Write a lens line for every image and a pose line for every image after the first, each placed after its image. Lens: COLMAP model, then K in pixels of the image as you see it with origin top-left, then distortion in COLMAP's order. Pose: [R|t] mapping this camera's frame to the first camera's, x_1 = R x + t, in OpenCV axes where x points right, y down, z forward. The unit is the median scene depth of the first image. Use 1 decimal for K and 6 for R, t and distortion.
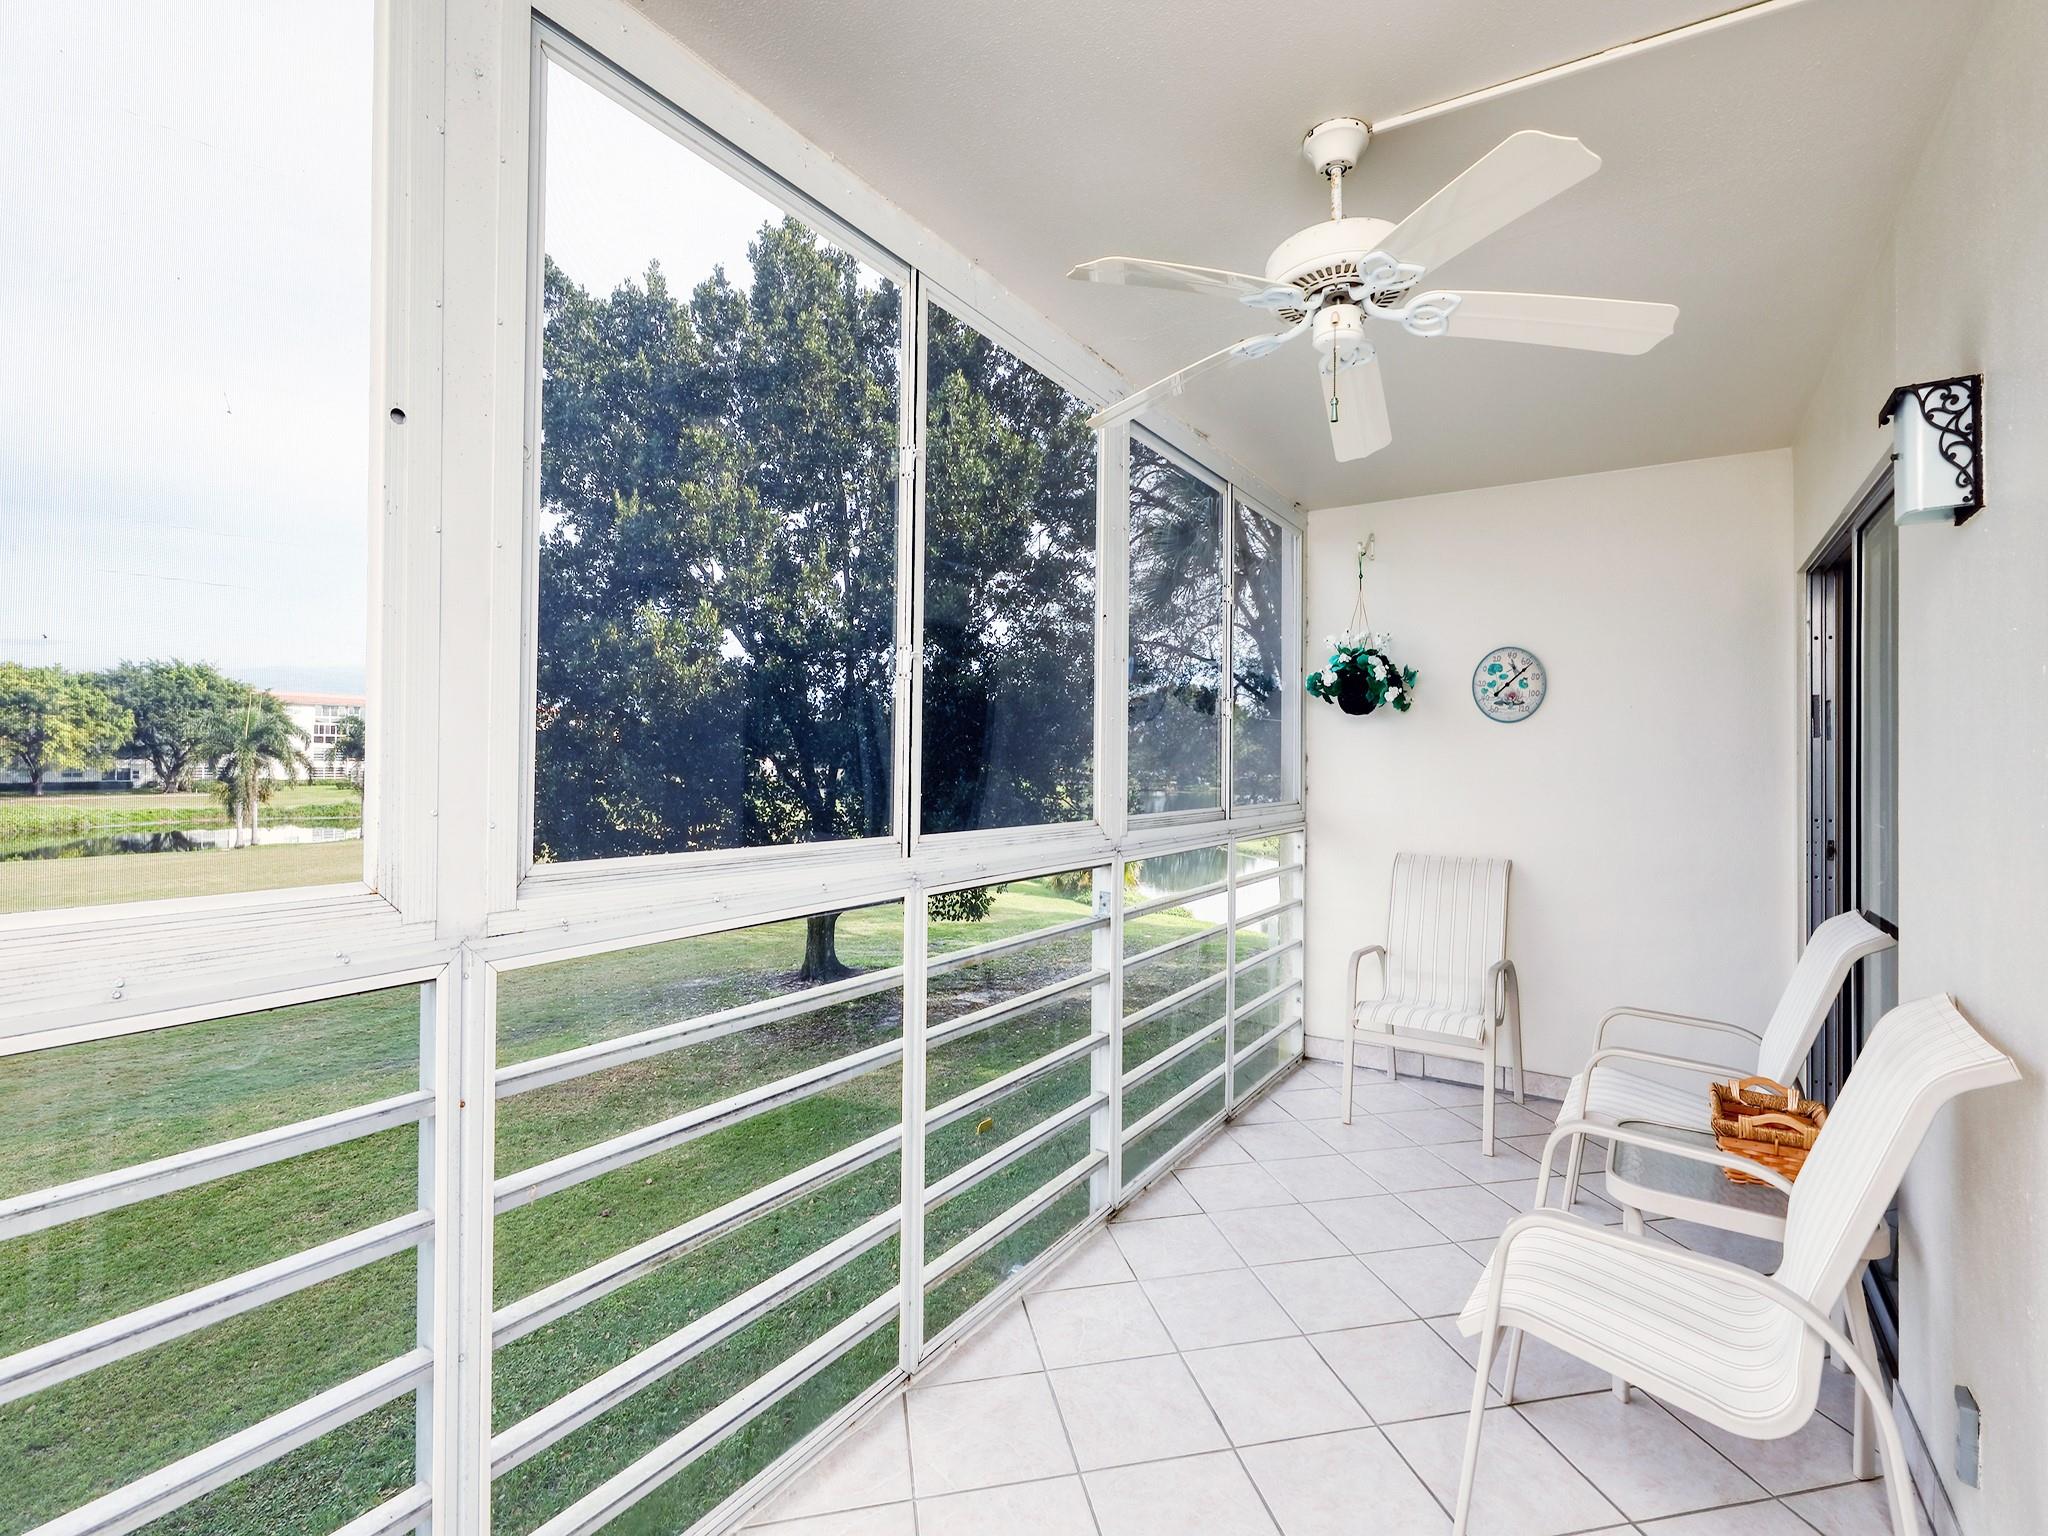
lens RADIAL K [[935.6, 0, 1032.1], [0, 935.6, 758.8], [0, 0, 1]] dist [0.000621, -0.000796]
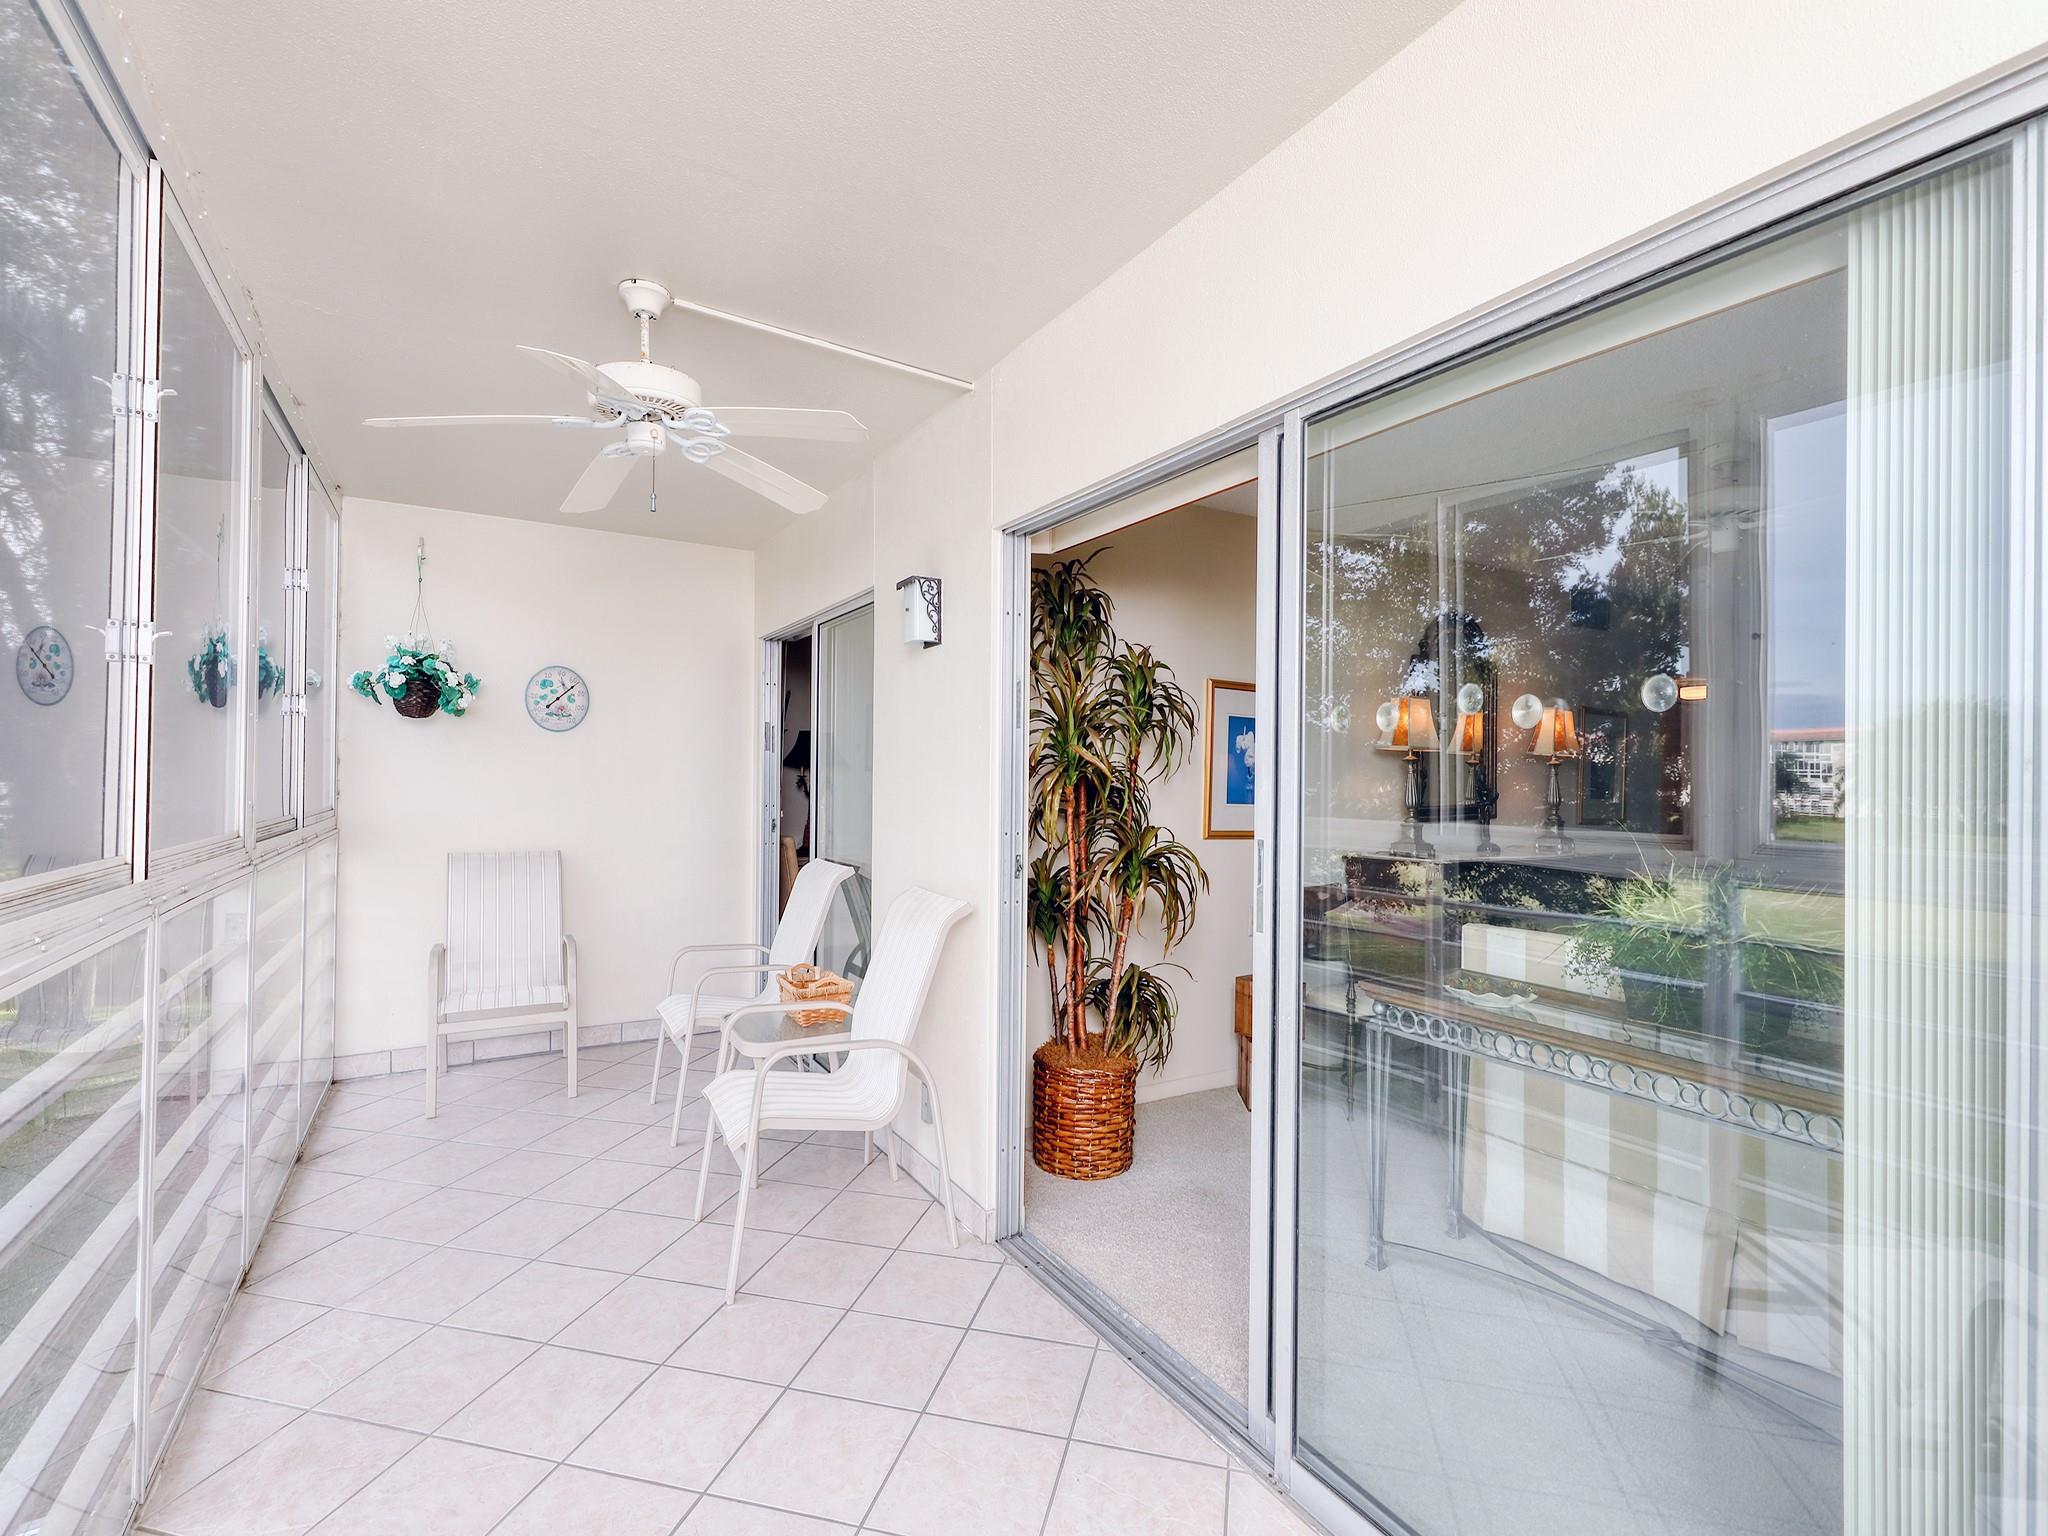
lens RADIAL K [[935.6, 0, 1018.8], [0, 935.6, 768.8], [0, 0, 1]] dist [0.000621, -0.000796]
pose [[0.453838, 0.004241, 0.891074, -0.262425], [-0.010298, 0.999947, 0.000485, 0.000431], [-0.891025, -0.009396, 0.453857, -0.030585]]
